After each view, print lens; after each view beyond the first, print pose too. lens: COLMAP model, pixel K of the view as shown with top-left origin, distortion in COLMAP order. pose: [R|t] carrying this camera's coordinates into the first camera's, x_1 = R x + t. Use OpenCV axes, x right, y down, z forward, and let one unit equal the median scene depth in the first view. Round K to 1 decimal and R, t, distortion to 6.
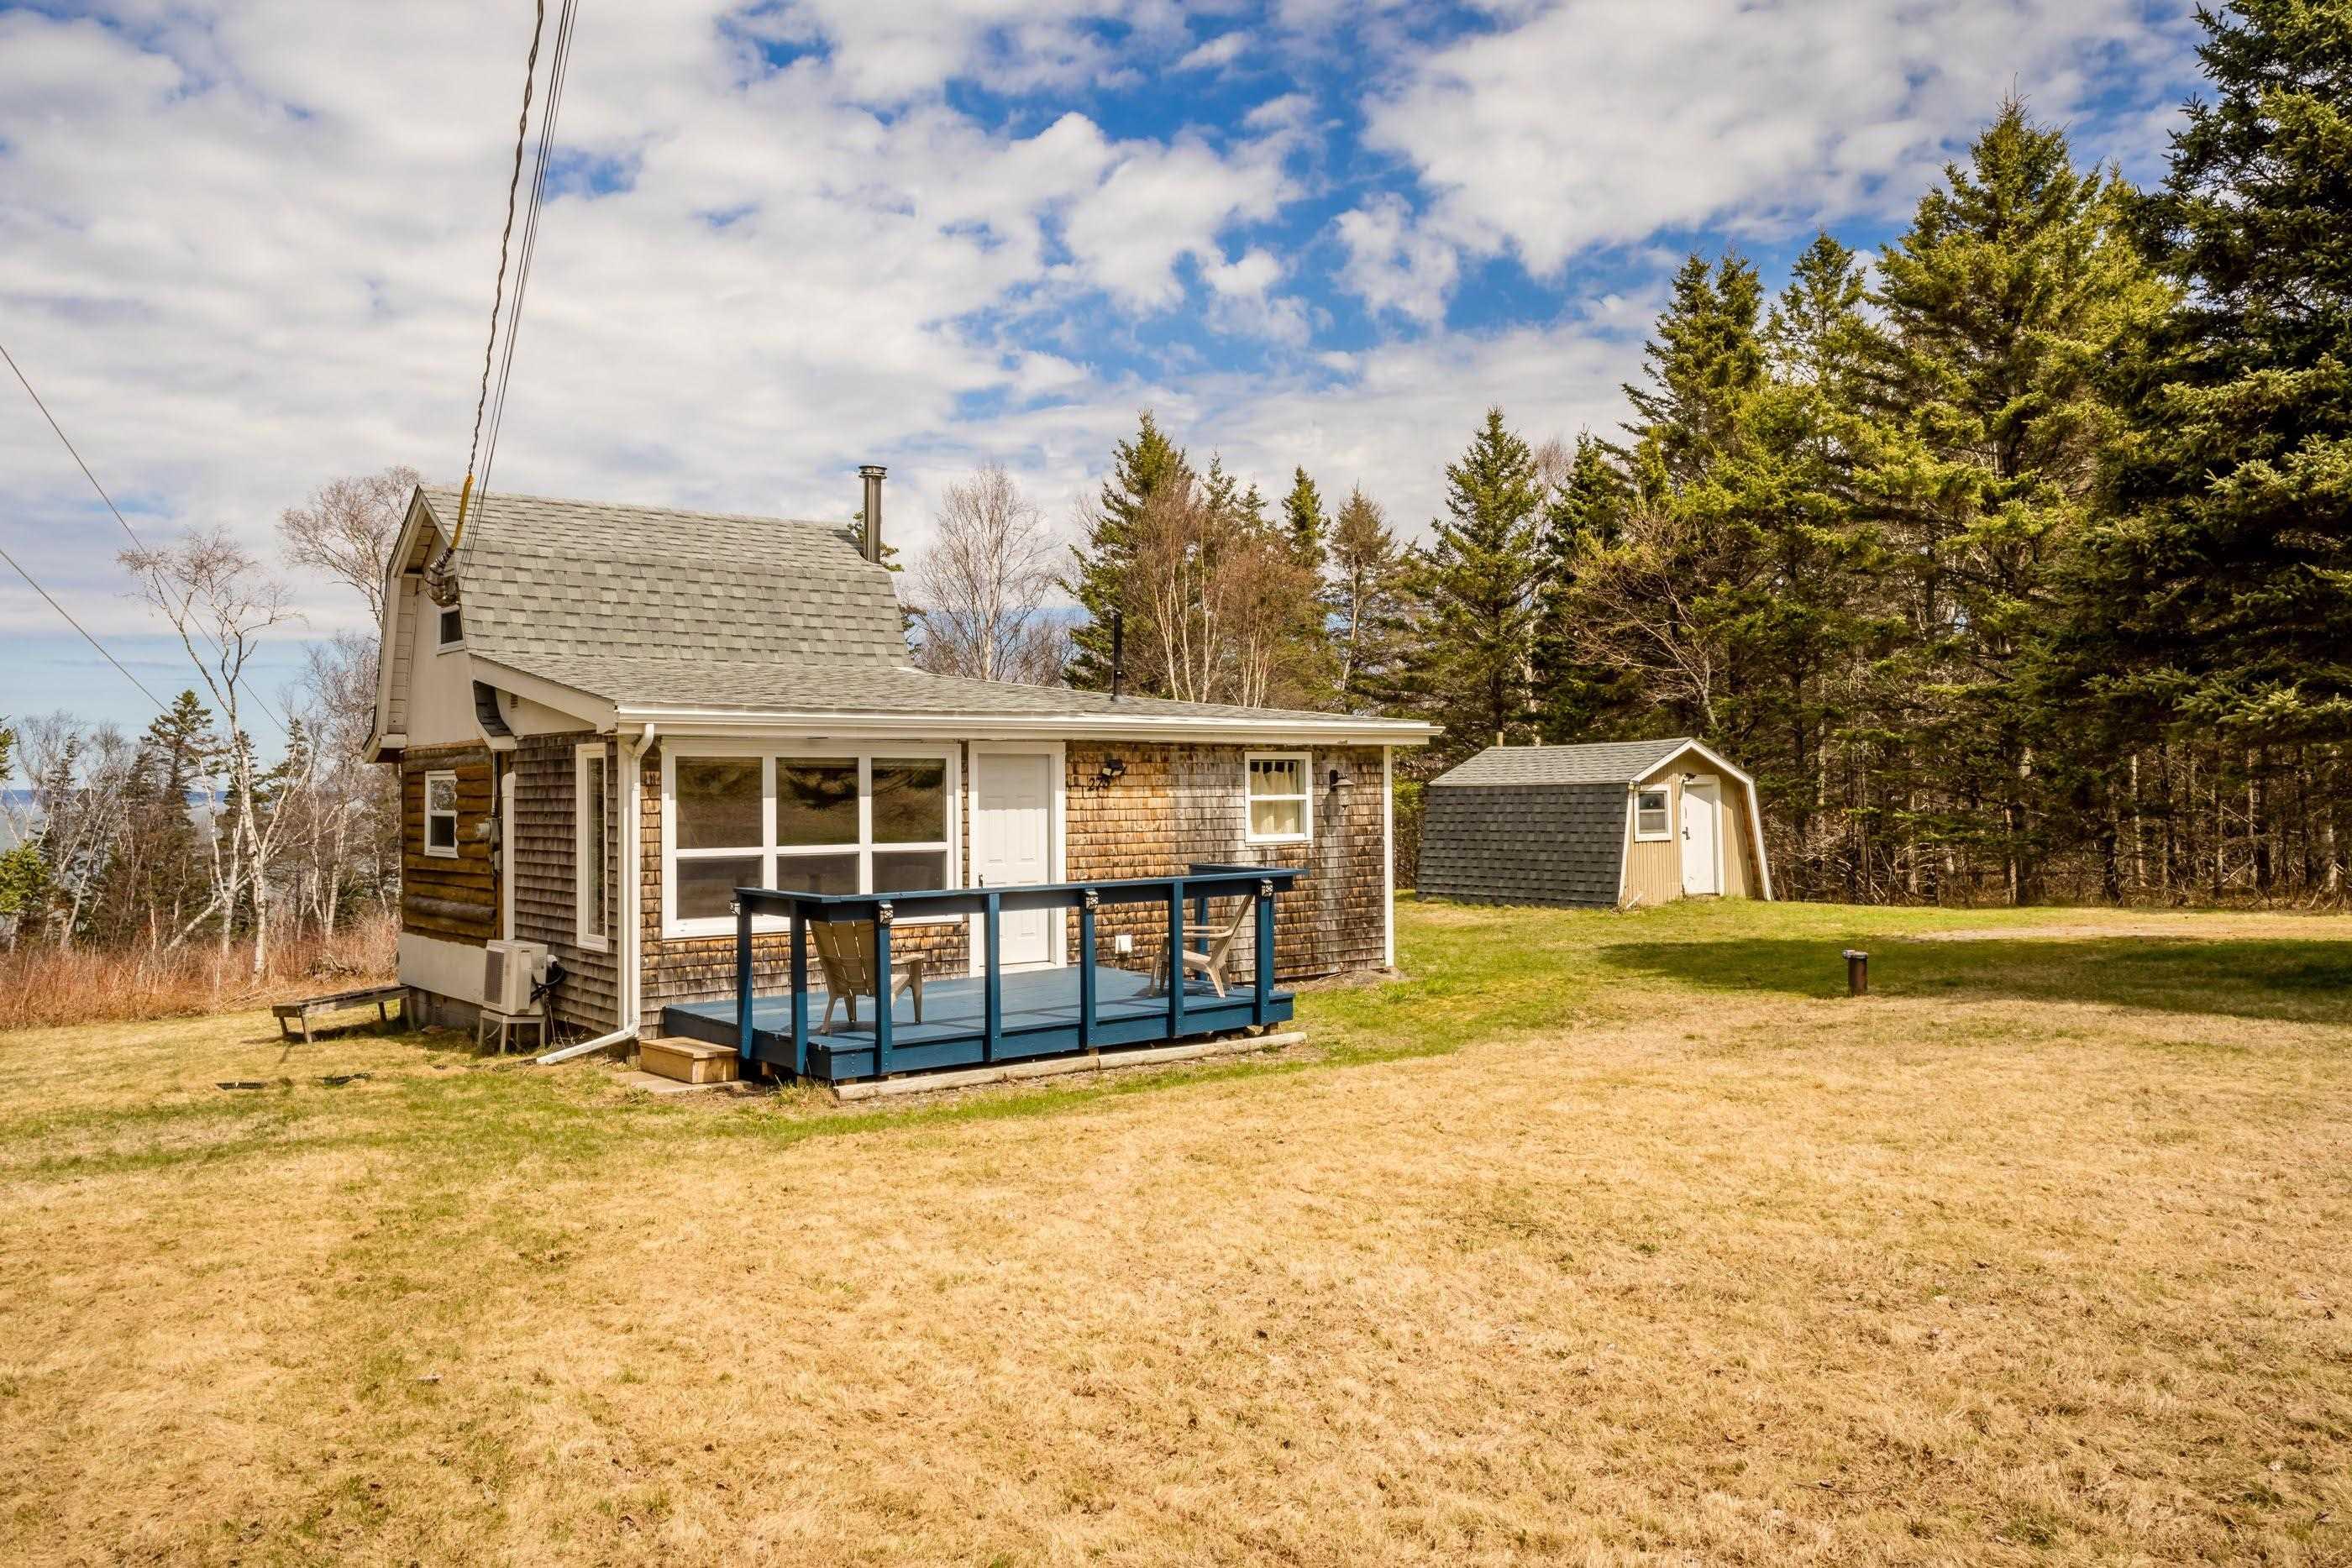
lens RADIAL K [[1658.1, 0, 1109.8], [0, 1658.1, 608.4], [0, 0, 1]] dist [-0.004461, -0.008247]
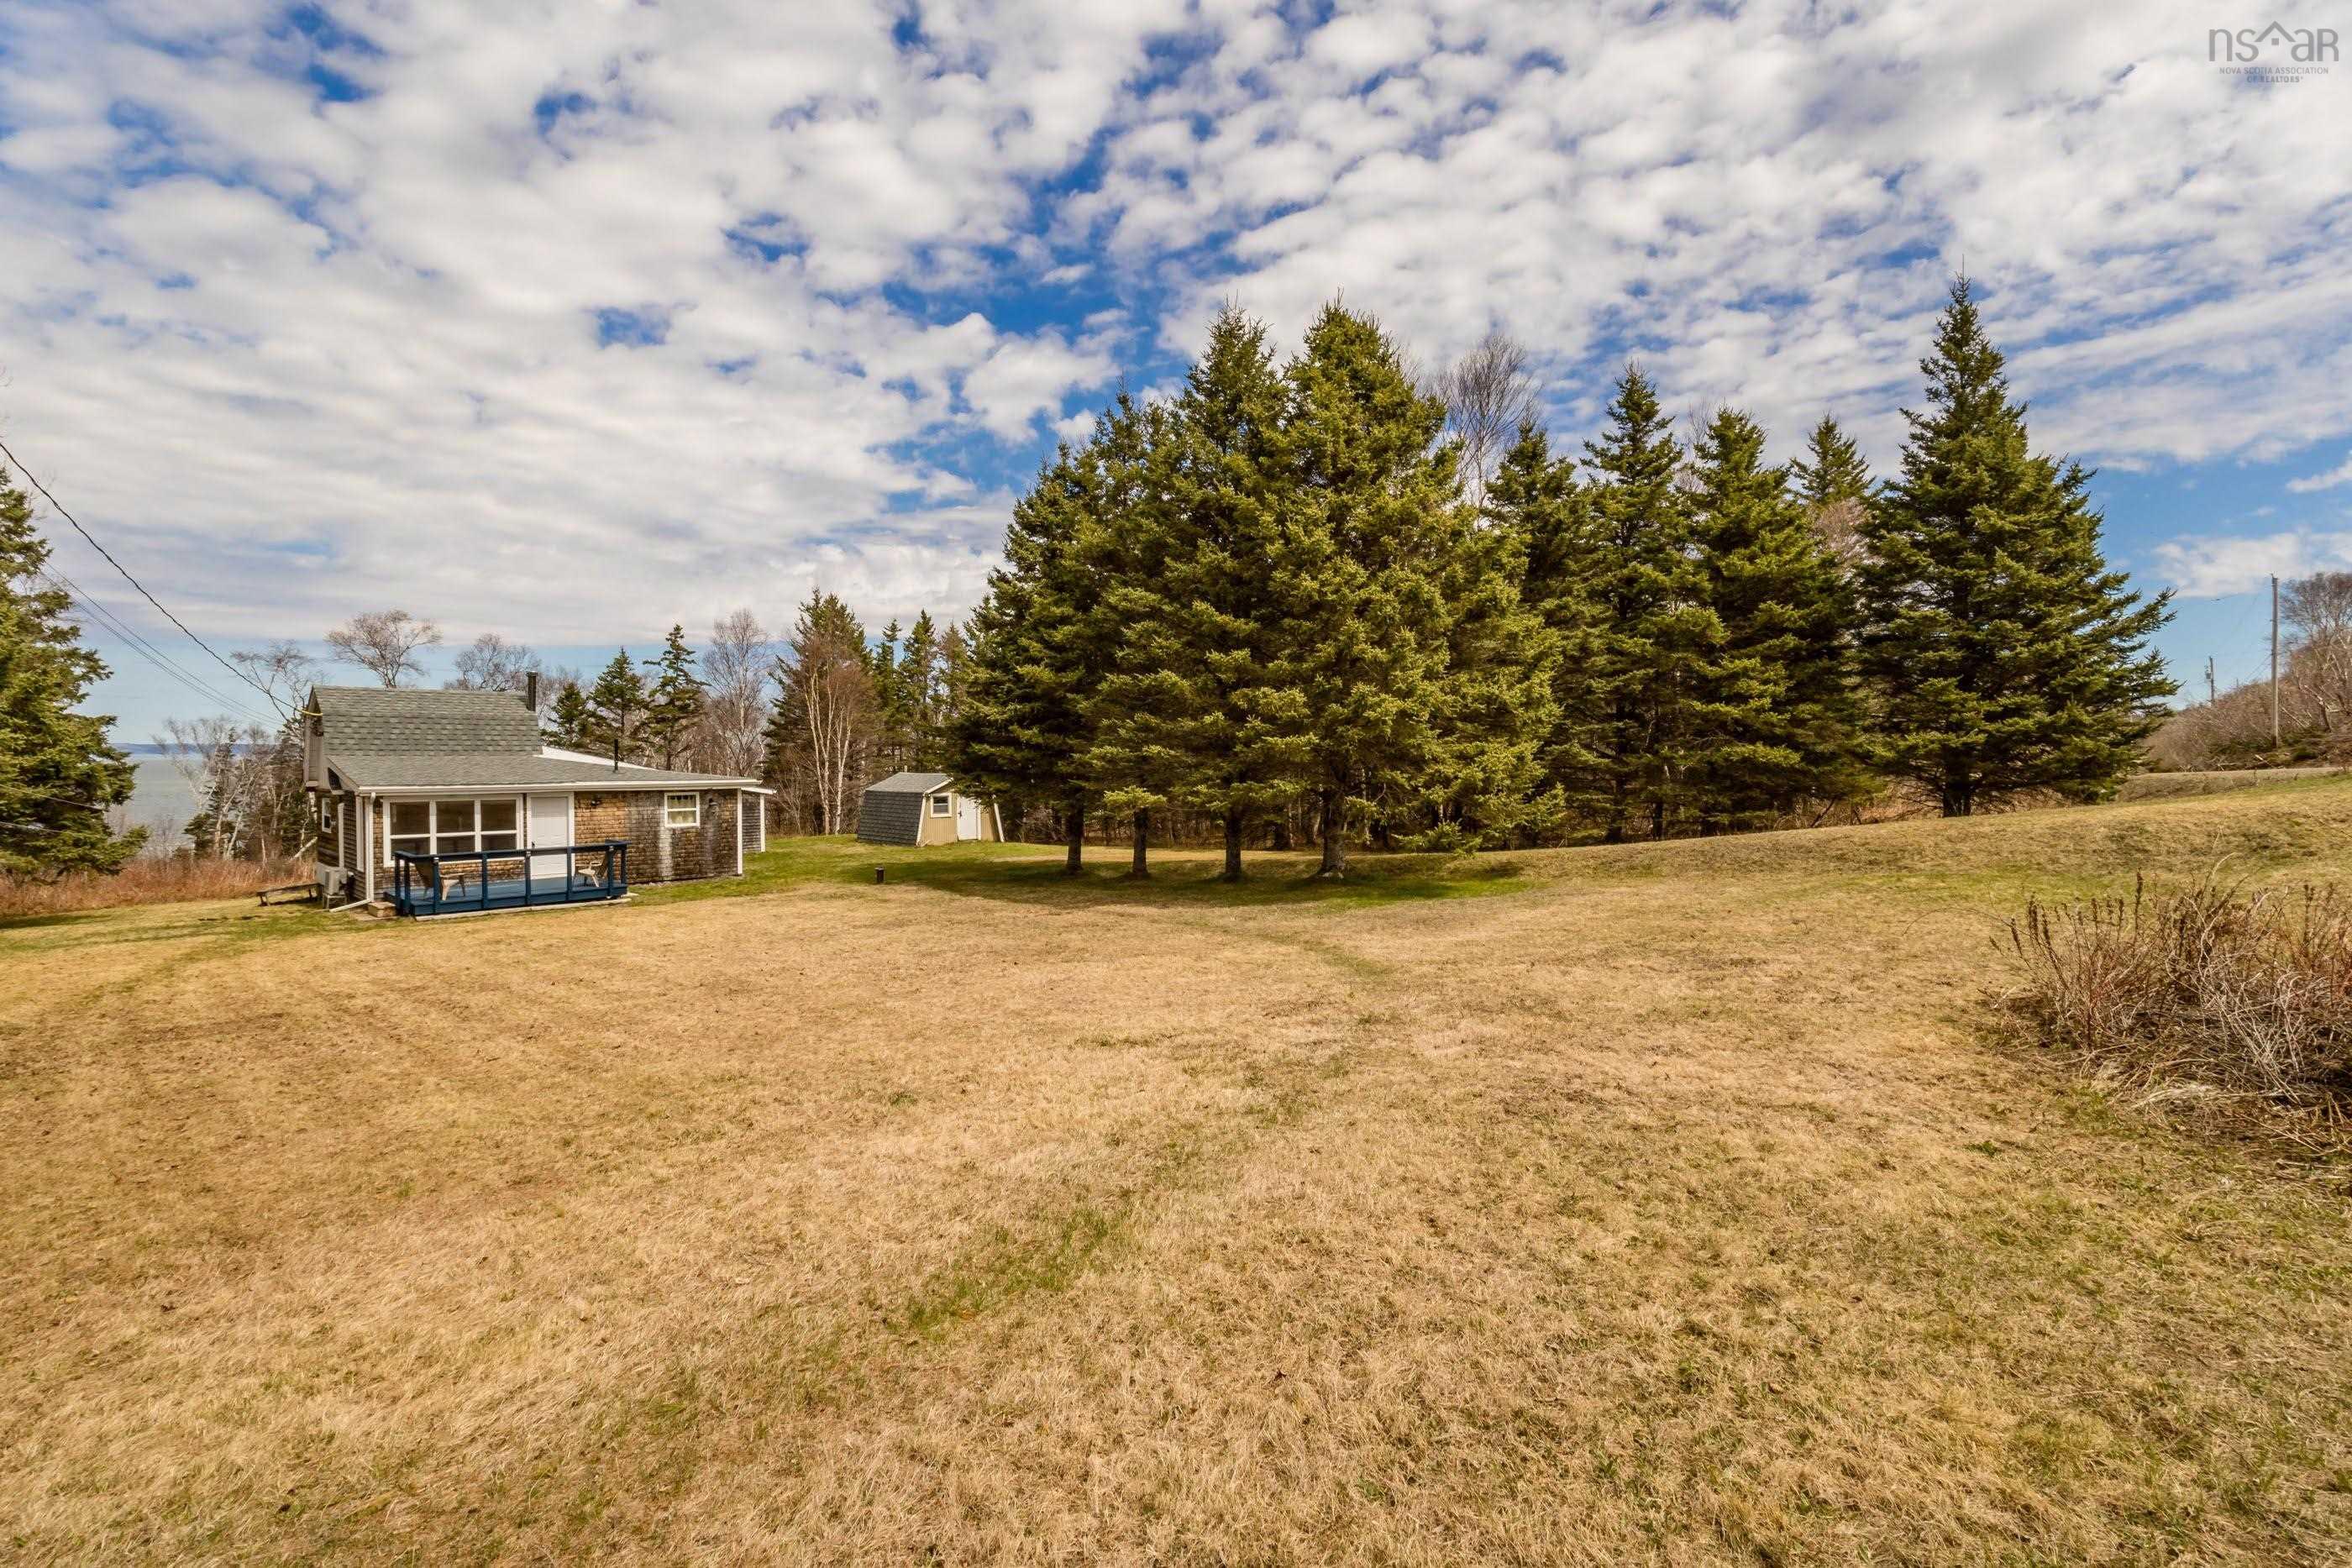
lens RADIAL K [[1084.2, 0, 1157.8], [0, 1084.2, 749.4], [0, 0, 1]] dist [-0.000231, -0.000821]
pose [[0.992248, 0.008586, 0.123975, 0.658593], [-0.021961, 0.994024, 0.106927, -0.184630], [-0.122316, -0.108821, 0.986507, -0.784865]]
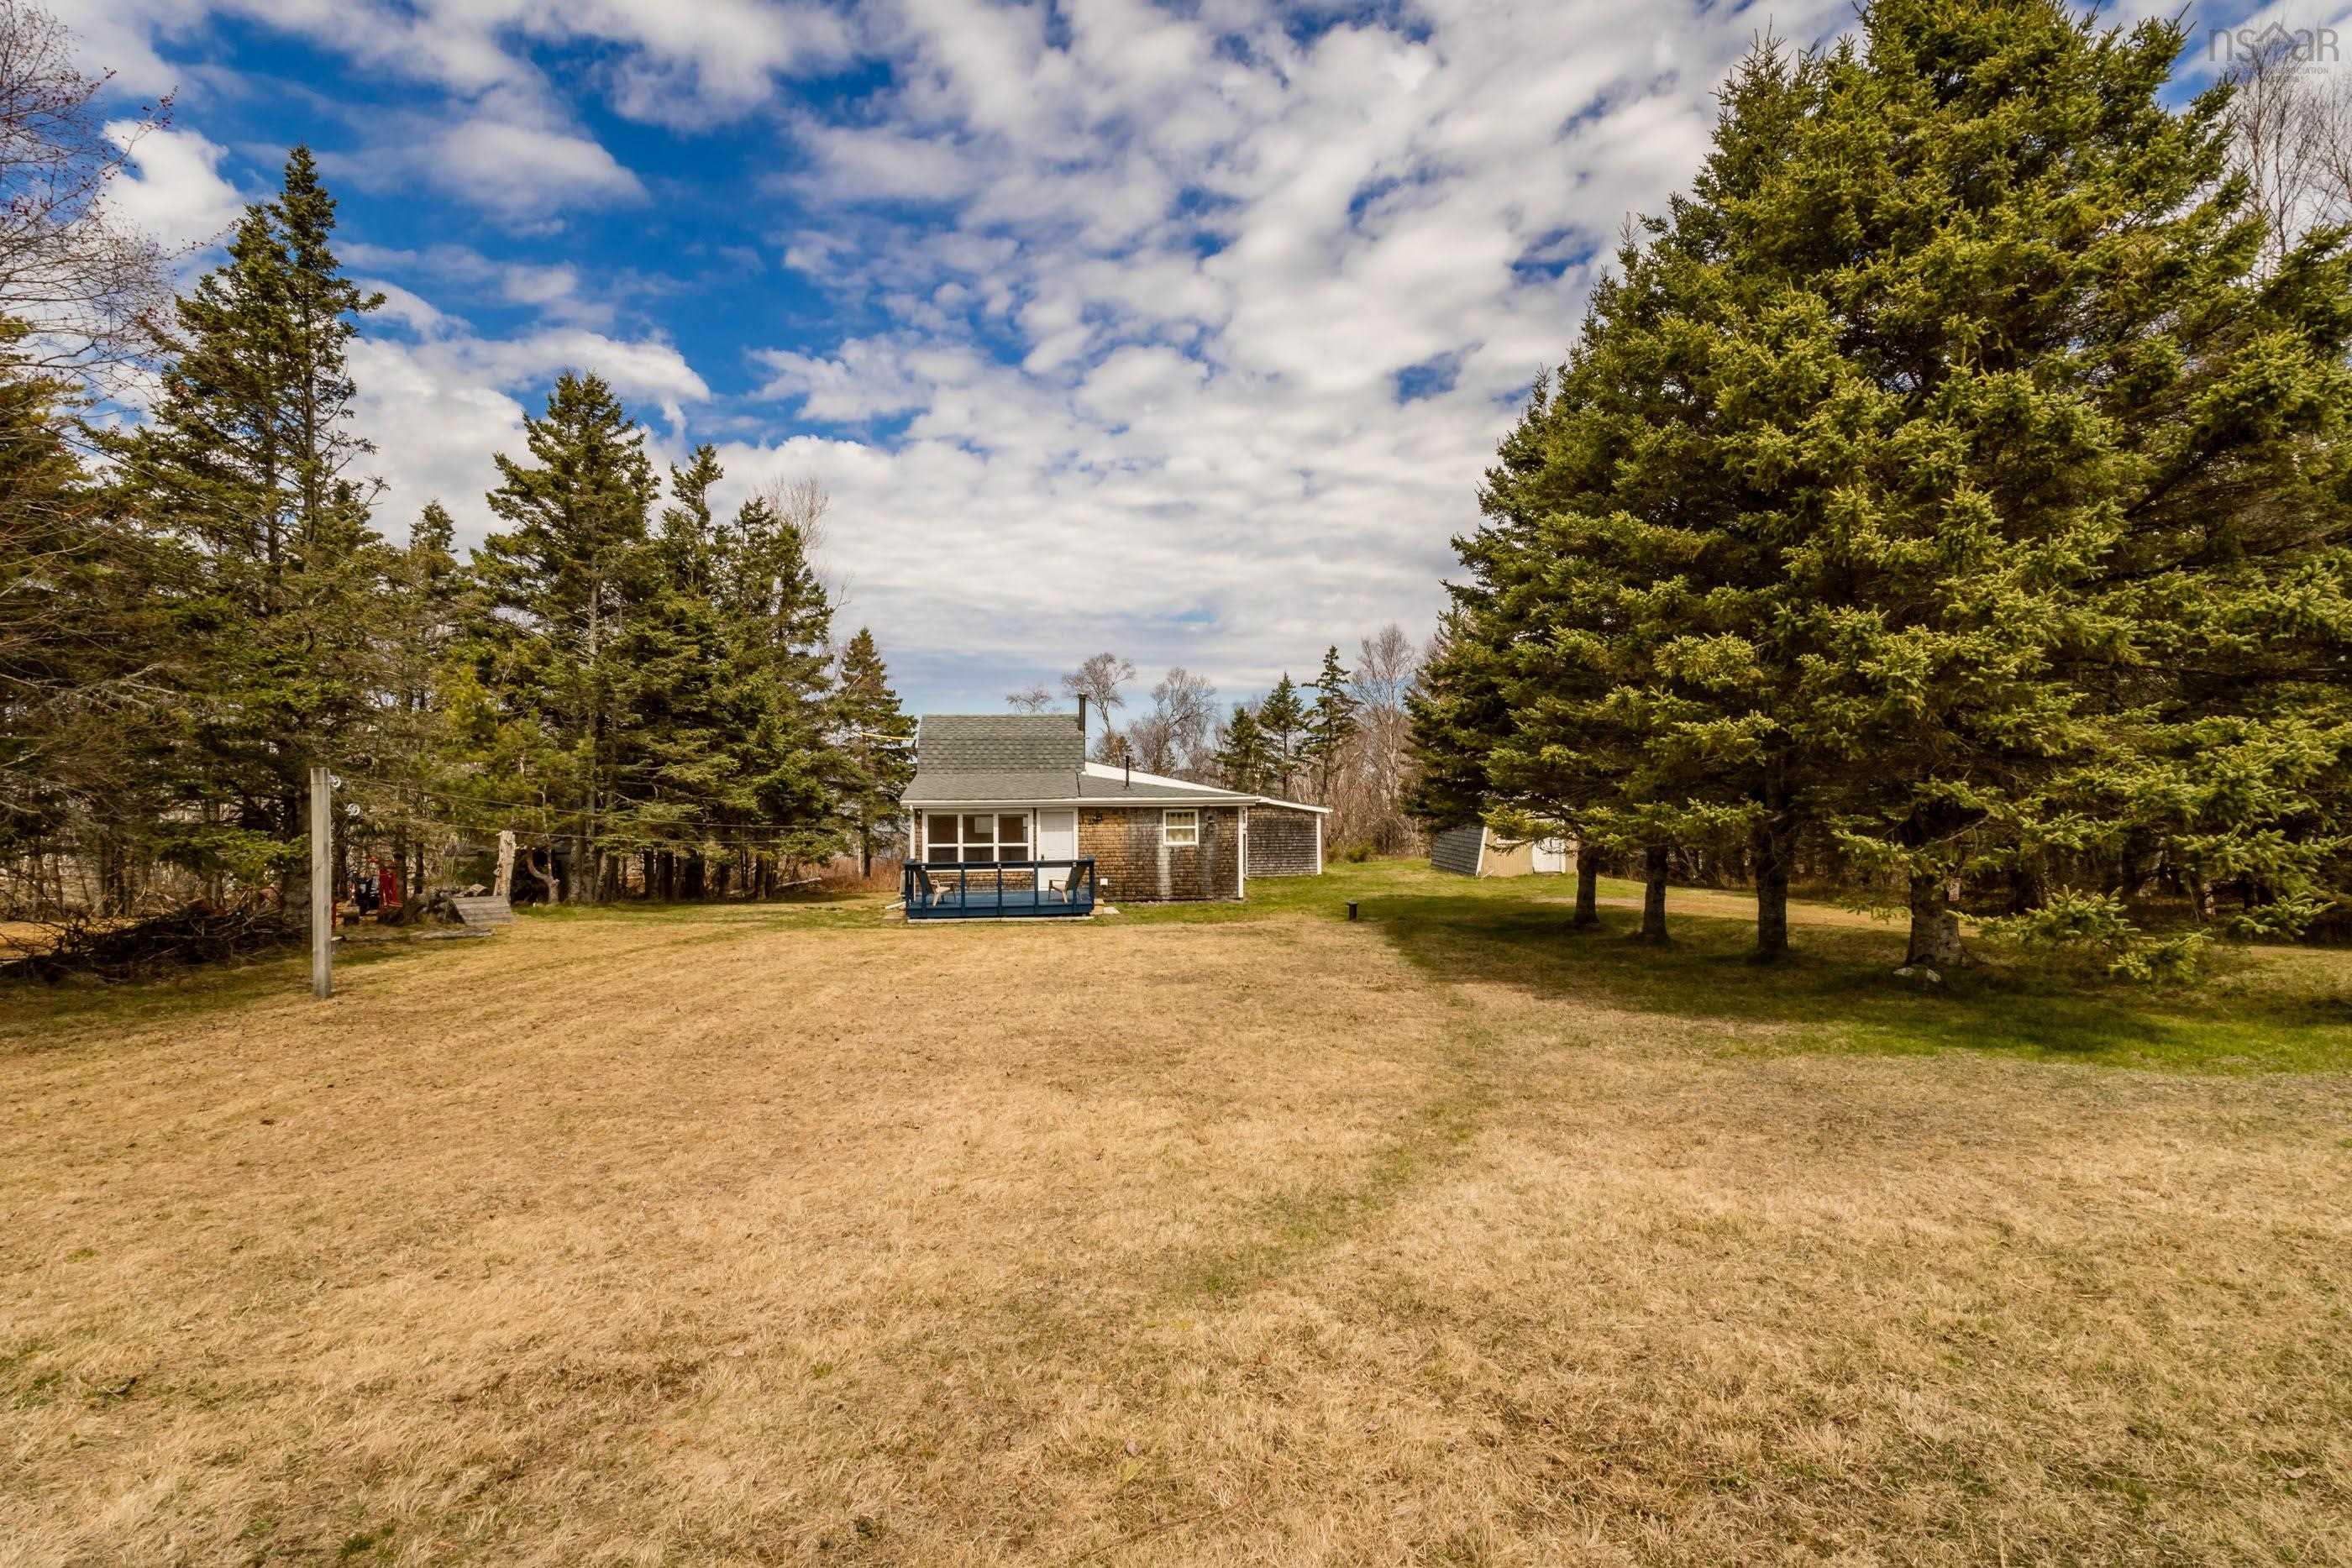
lens RADIAL K [[1077.0, 0, 1177.1], [0, 1077.0, 782.6], [0, 0, 1]] dist [0.004544, 0.000267]
pose [[0.838811, 0.004138, -0.544407, 1.030123], [0.061433, 0.992865, 0.102201, -0.124787], [0.540946, -0.119172, 0.832572, -0.363535]]
